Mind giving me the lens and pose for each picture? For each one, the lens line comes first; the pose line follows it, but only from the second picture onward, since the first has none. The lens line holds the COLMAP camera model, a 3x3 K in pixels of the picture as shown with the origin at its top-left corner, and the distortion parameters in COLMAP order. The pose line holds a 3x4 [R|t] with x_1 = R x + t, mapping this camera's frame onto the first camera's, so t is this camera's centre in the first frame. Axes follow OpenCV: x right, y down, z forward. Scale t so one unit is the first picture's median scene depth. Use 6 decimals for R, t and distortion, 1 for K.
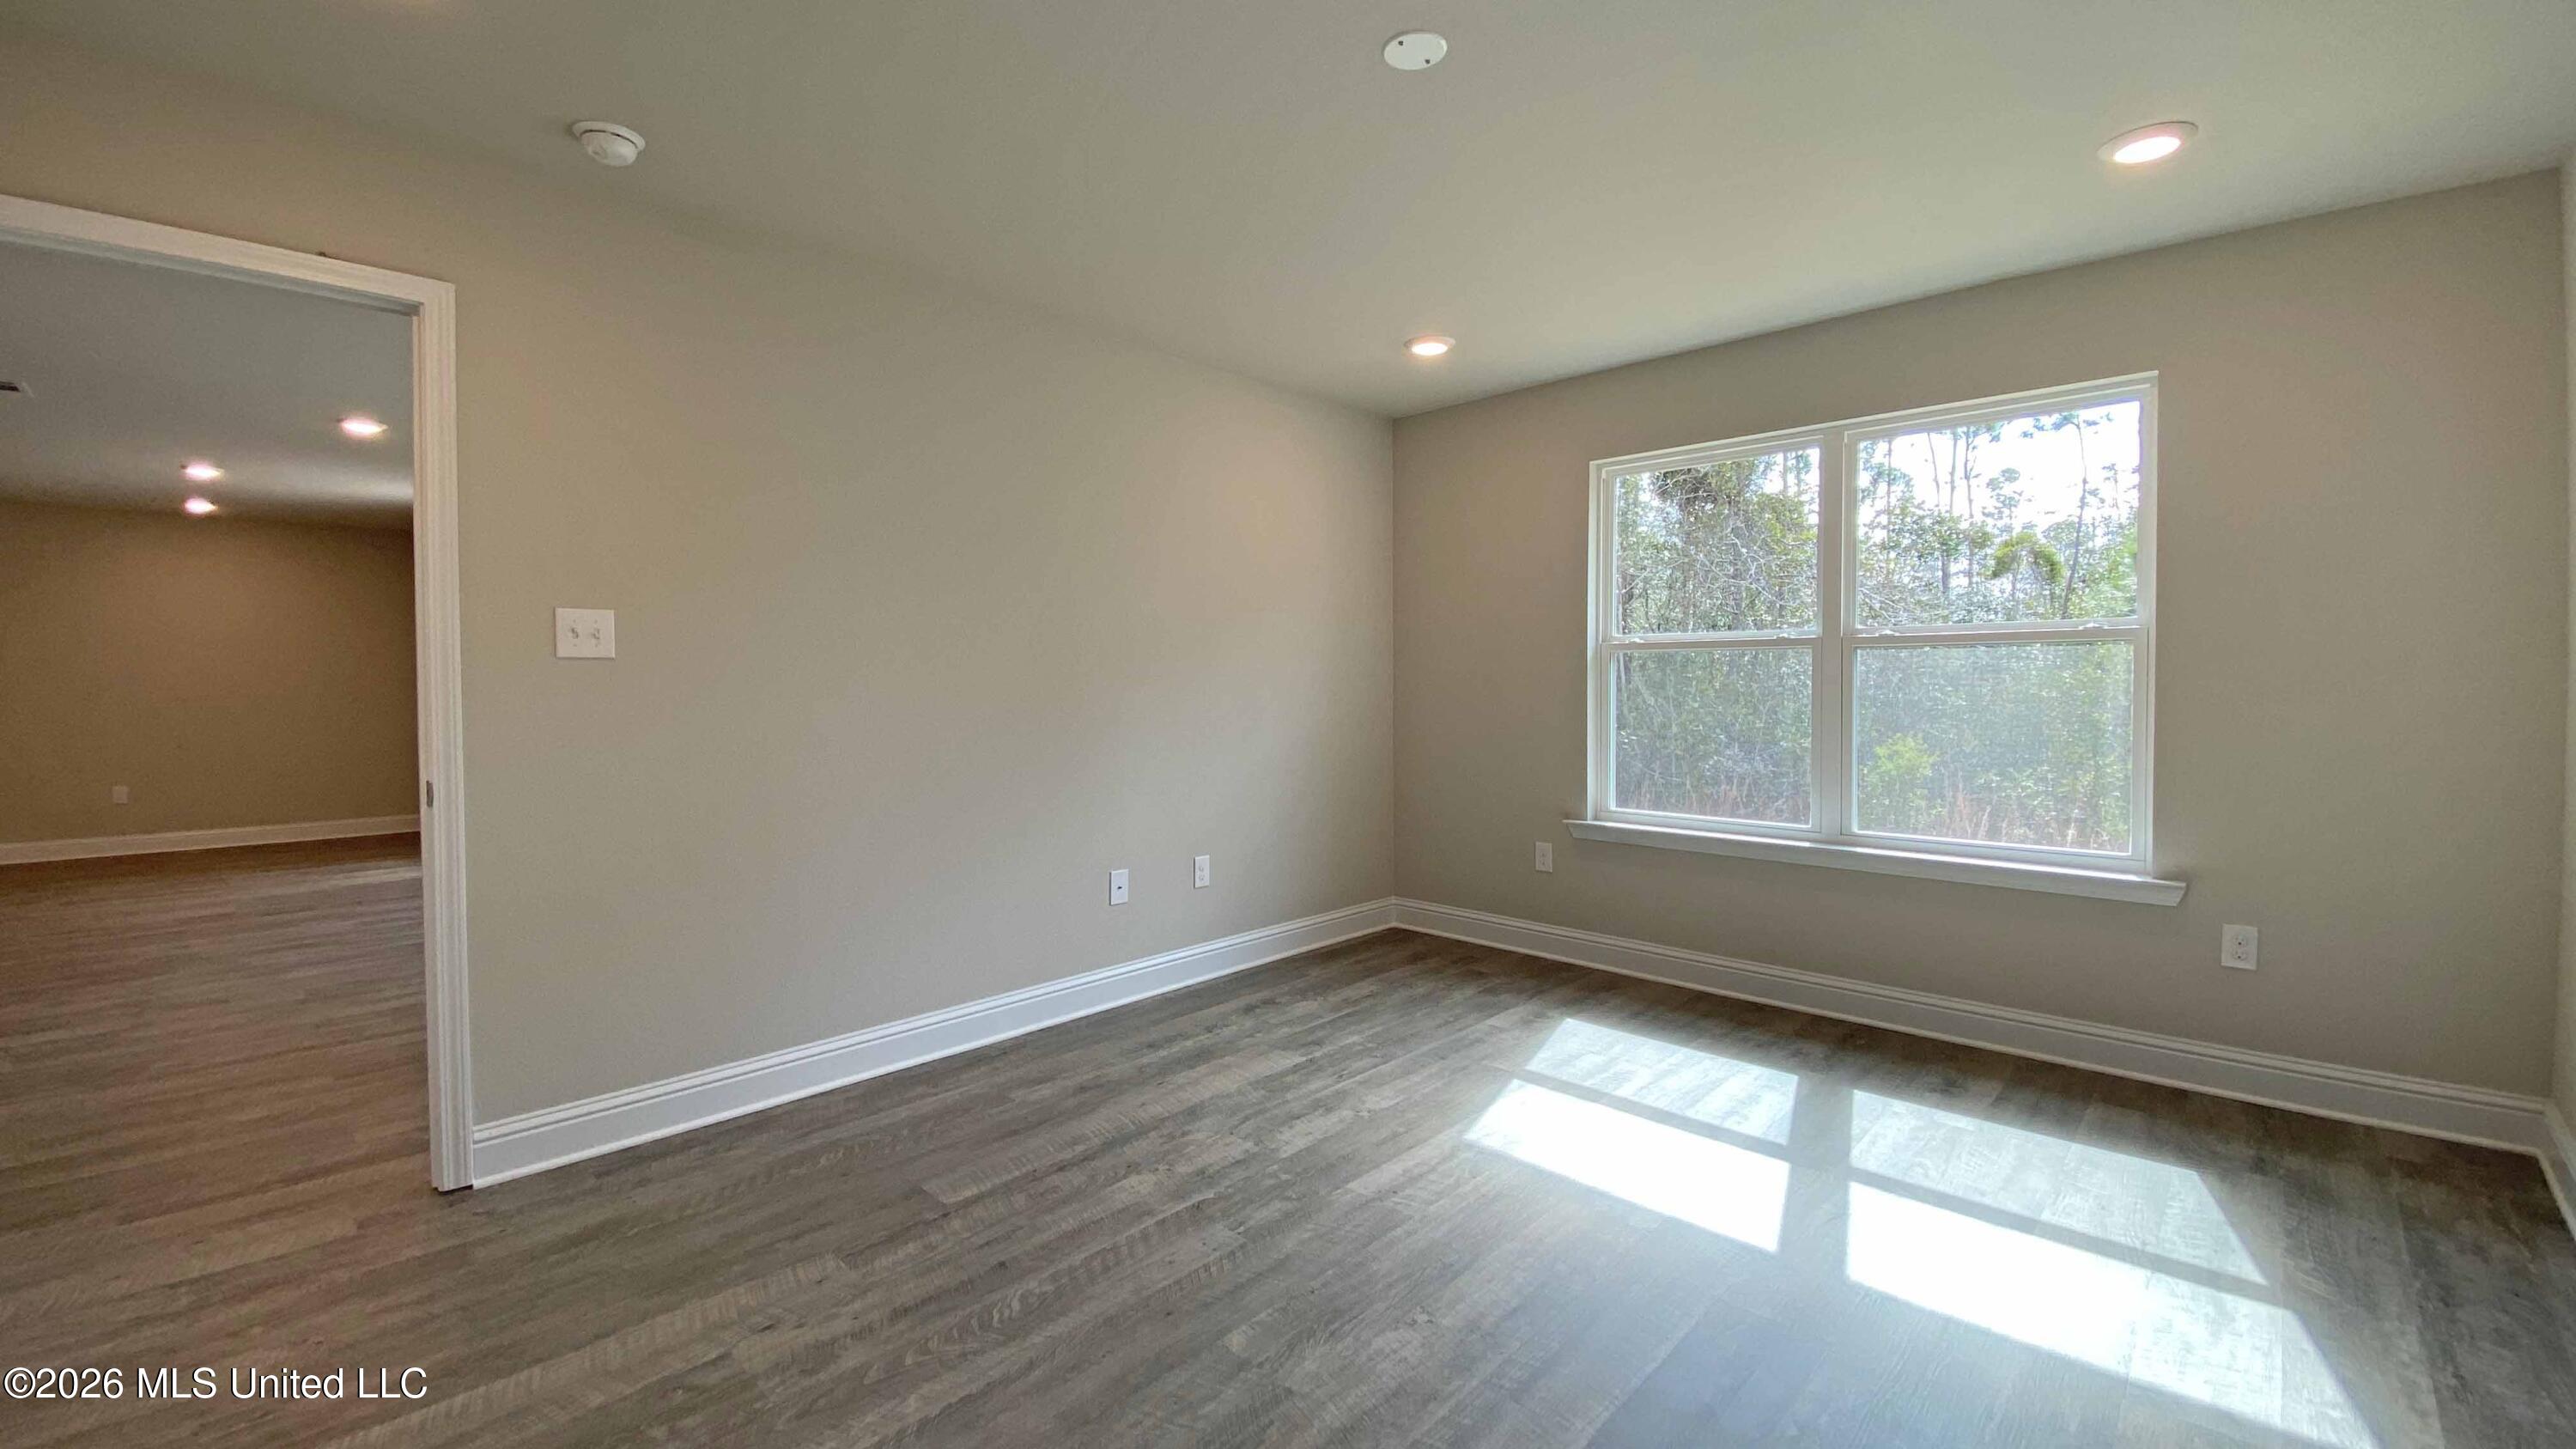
lens RADIAL K [[1035.4, 0, 1299.0], [0, 1035.4, 682.2], [0, 0, 1]] dist [-0.001592, -0.010462]
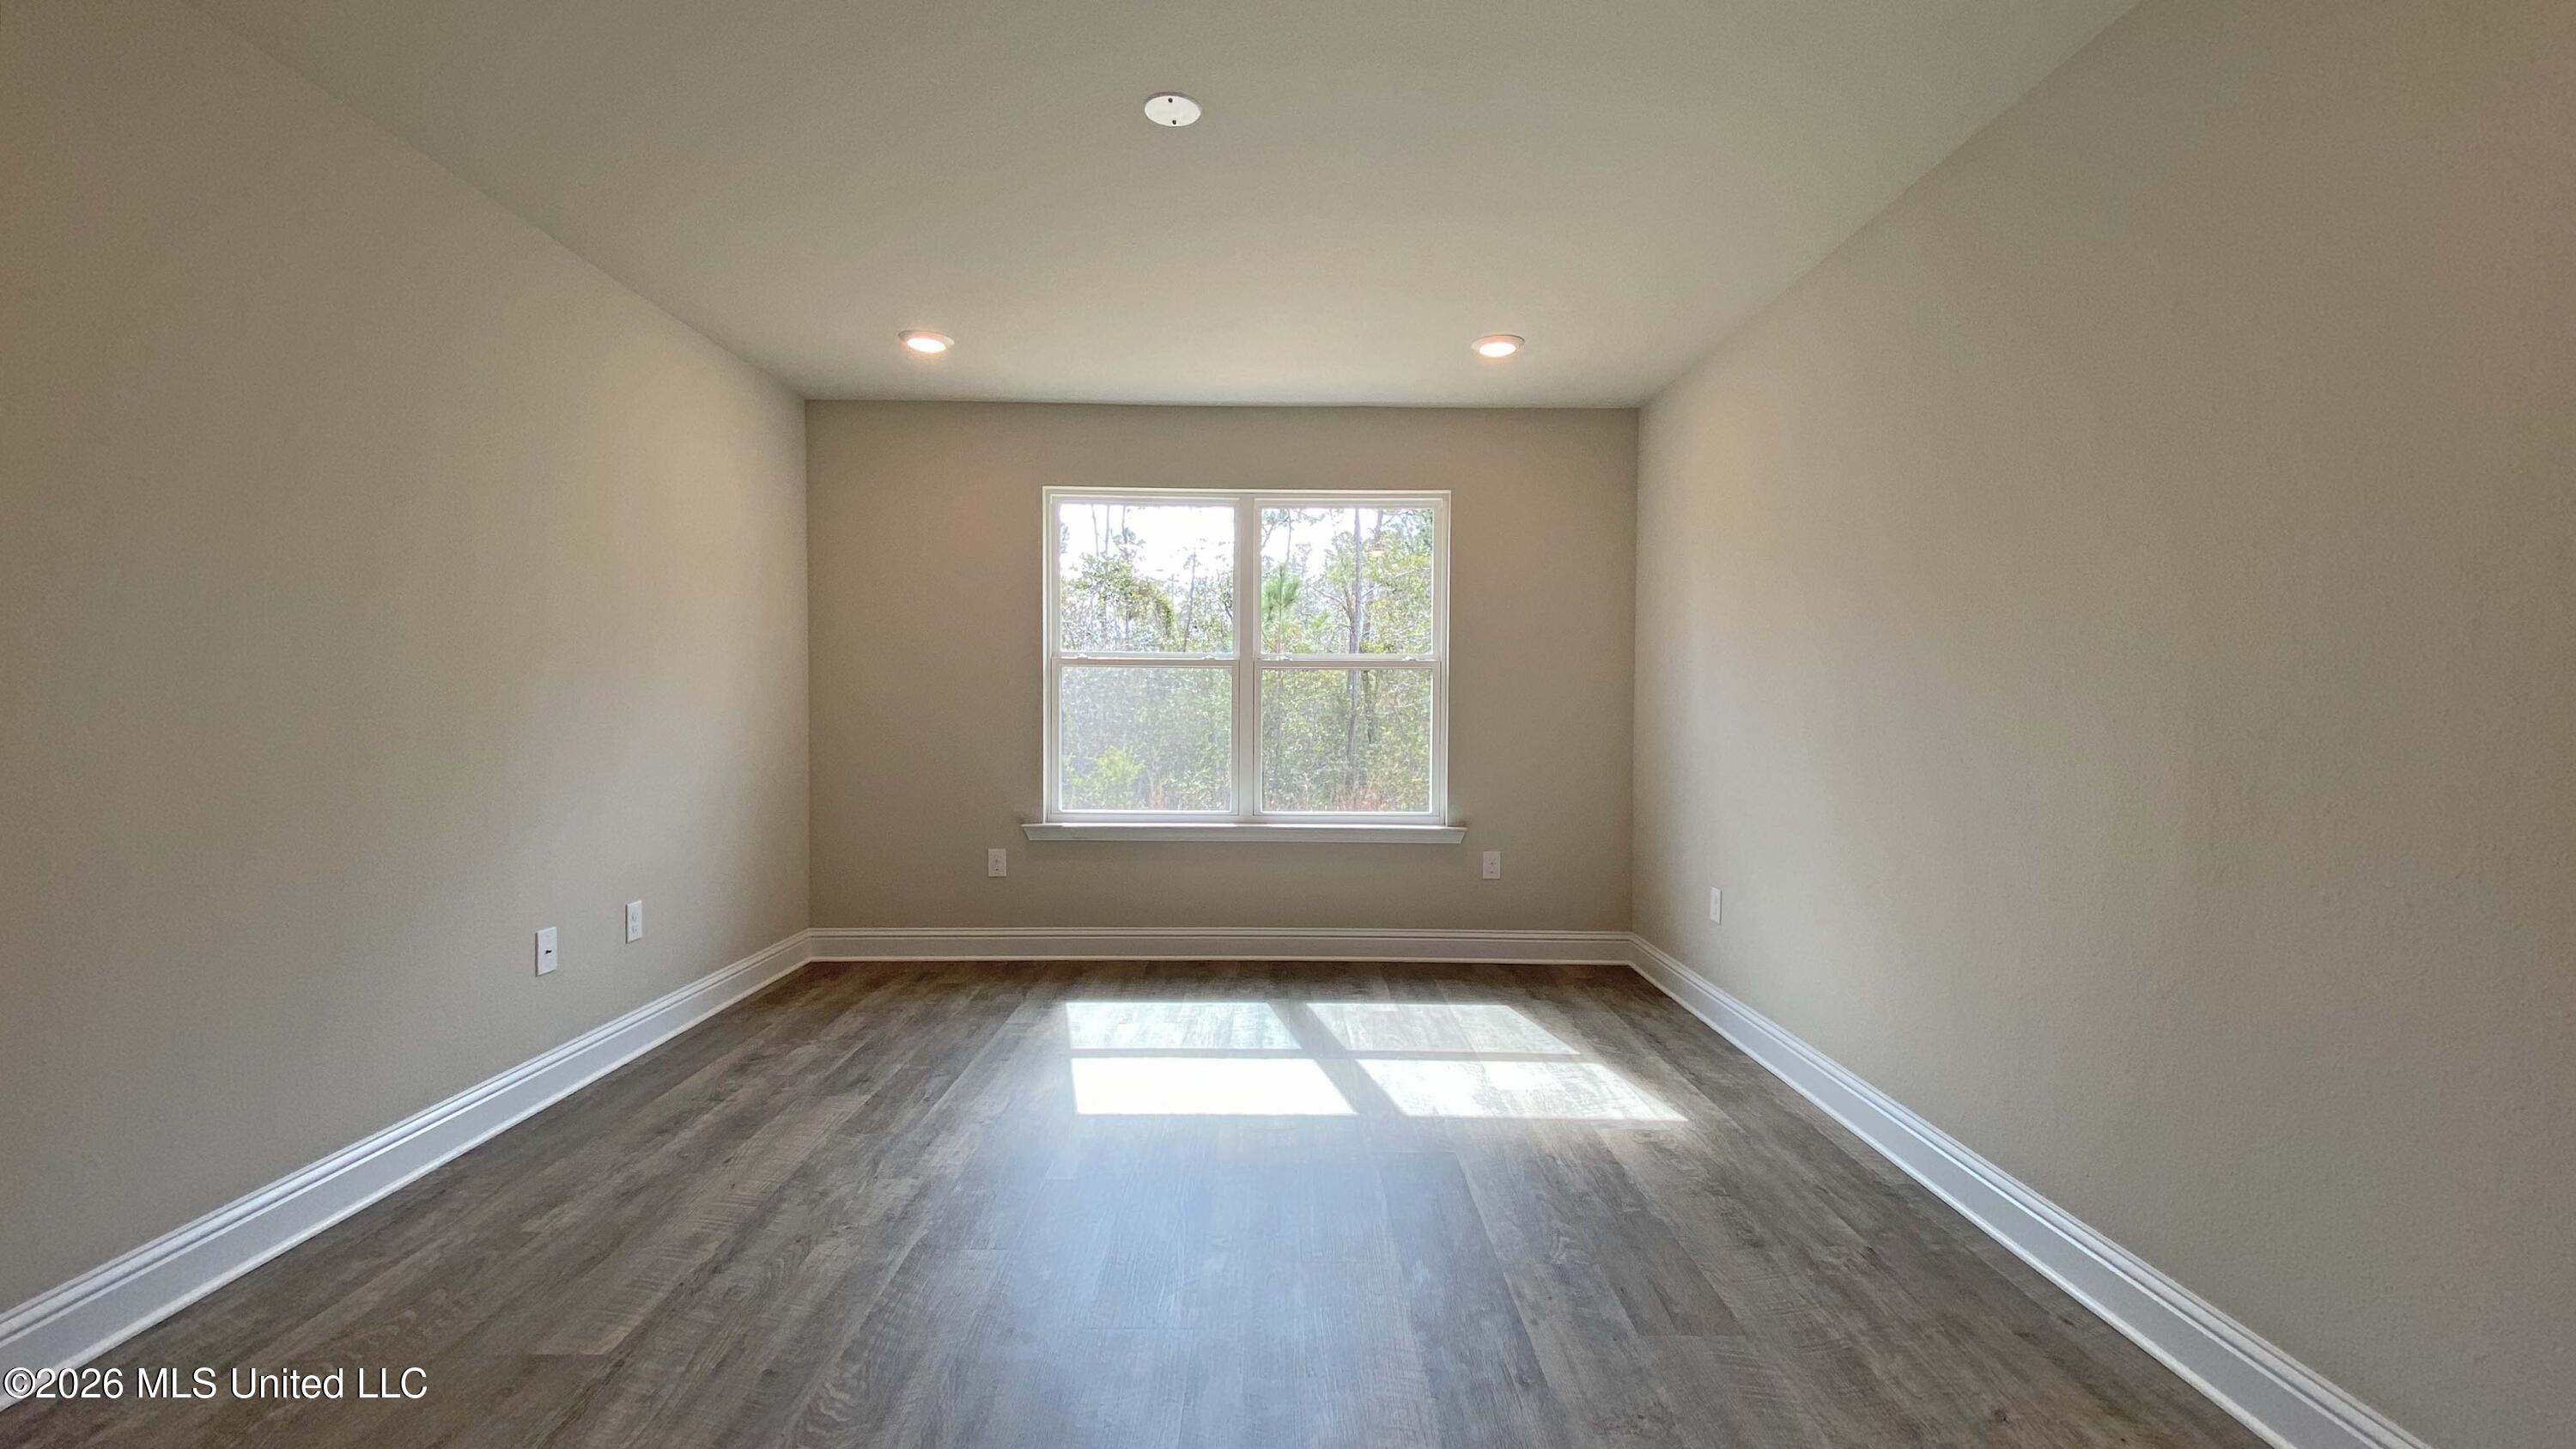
lens RADIAL K [[1035.4, 0, 1310.4], [0, 1035.4, 706.6], [0, 0, 1]] dist [-0.001592, -0.010462]
pose [[0.712417, 0.002701, 0.701752, -0.364340], [-0.002380, 0.999996, -0.001432, 0.019465], [-0.701753, -0.000650, 0.712420, 0.071328]]
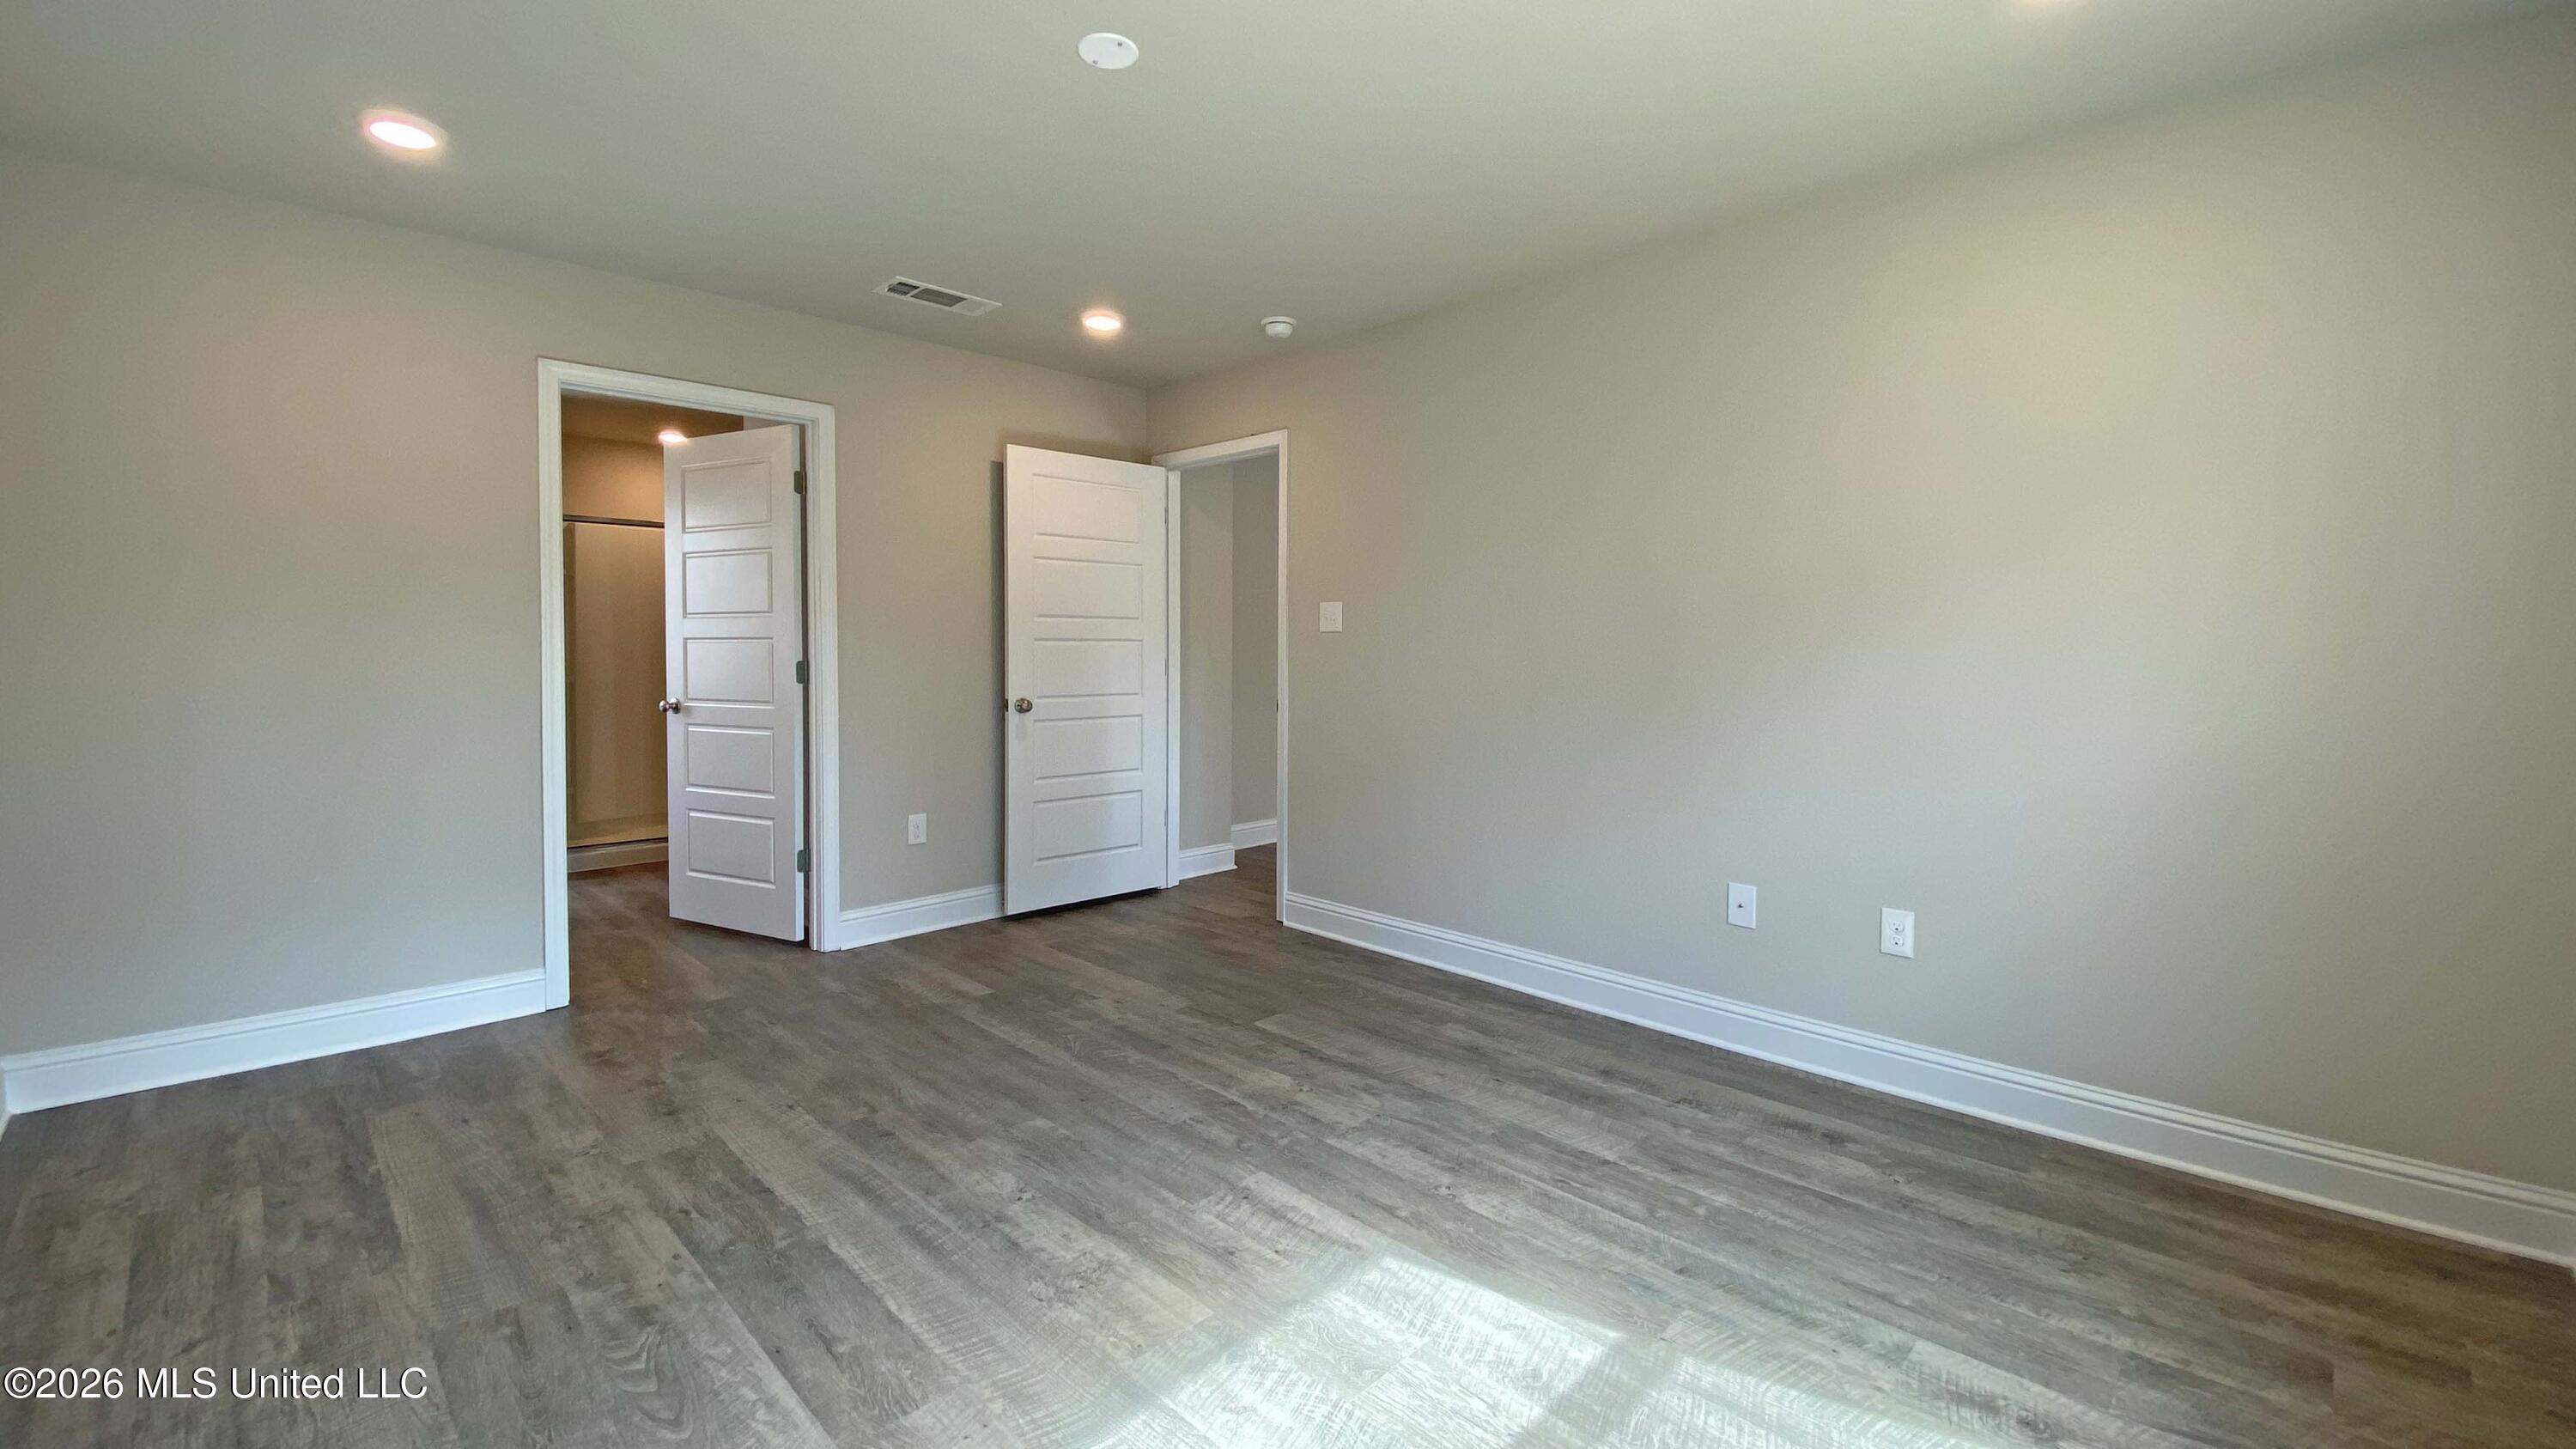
lens RADIAL K [[1035.4, 0, 1307.3], [0, 1035.4, 658.2], [0, 0, 1]] dist [-0.001592, -0.010462]
pose [[-0.014115, 0.019129, -0.999717, 0.758428], [-0.011269, 0.999750, 0.019288, -0.010806], [0.999837, 0.011538, -0.013896, 0.791829]]
